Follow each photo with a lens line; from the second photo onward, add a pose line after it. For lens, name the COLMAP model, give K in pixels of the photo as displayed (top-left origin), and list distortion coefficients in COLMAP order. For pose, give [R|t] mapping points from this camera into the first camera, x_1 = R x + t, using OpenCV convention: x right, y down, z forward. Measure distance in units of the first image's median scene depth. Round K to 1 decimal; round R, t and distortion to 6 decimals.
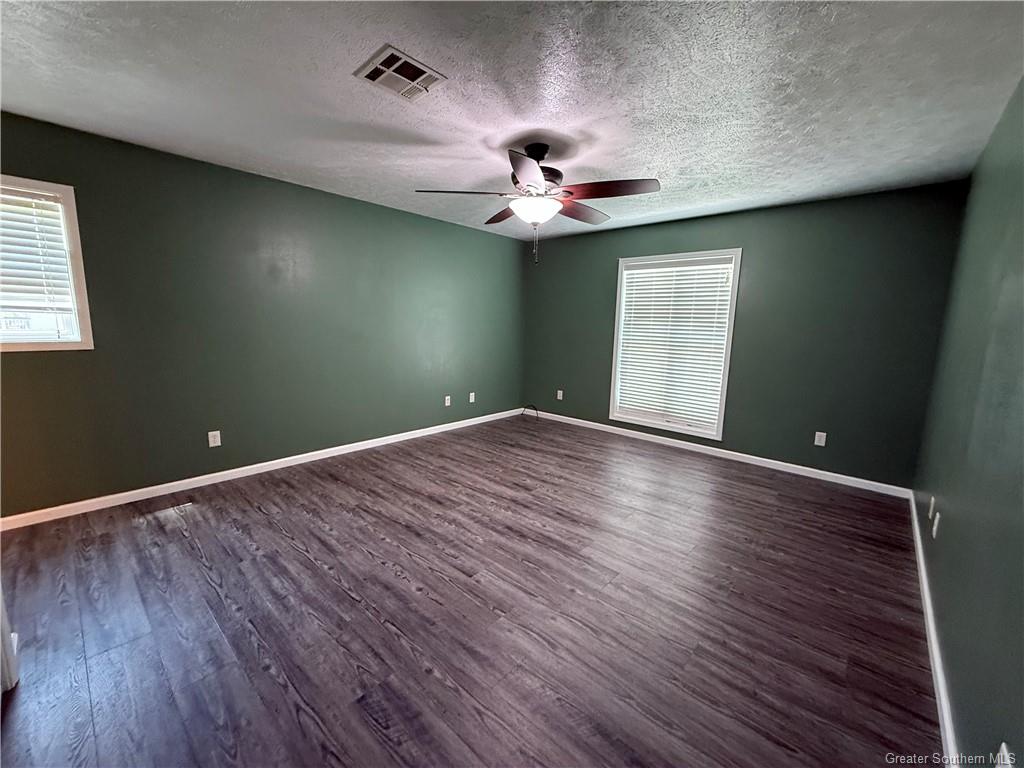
lens RADIAL K [[411.8, 0, 510.3], [0, 411.8, 384.5], [0, 0, 1]] dist [0.003669, 0.000851]
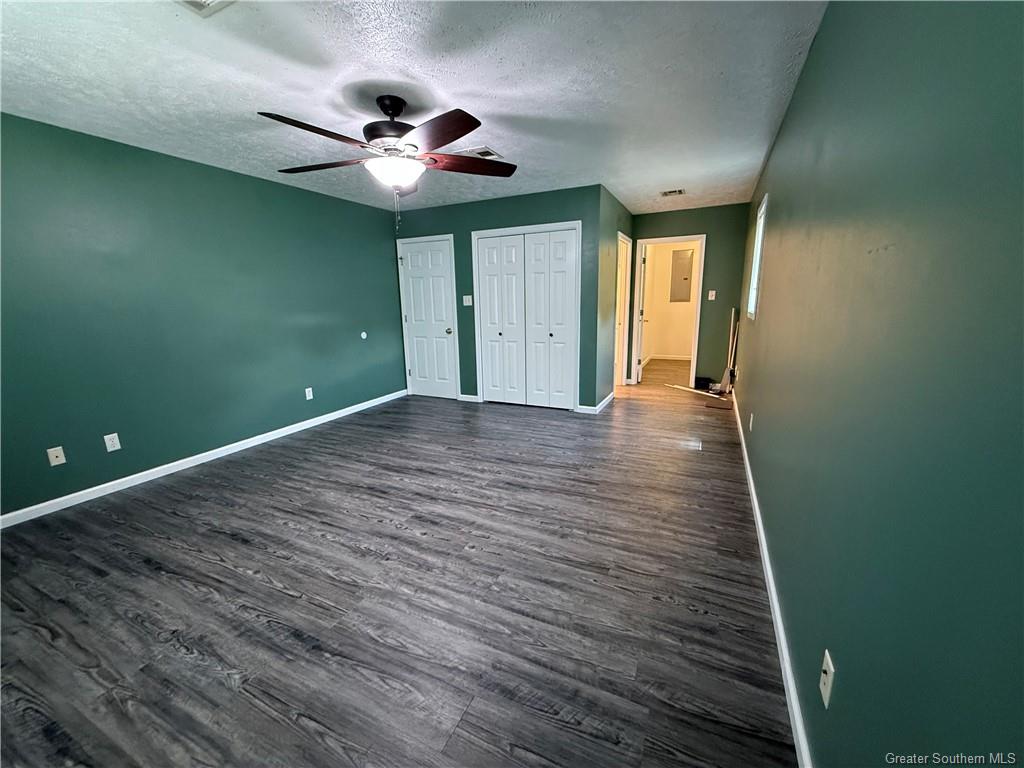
lens RADIAL K [[411.8, 0, 510.3], [0, 411.8, 384.5], [0, 0, 1]] dist [0.003669, 0.000851]
pose [[-0.959787, 0.052493, -0.275779, 0.082699], [-0.046749, 0.938760, 0.341385, -0.266246], [0.276811, 0.340549, -0.898555, 1.786117]]
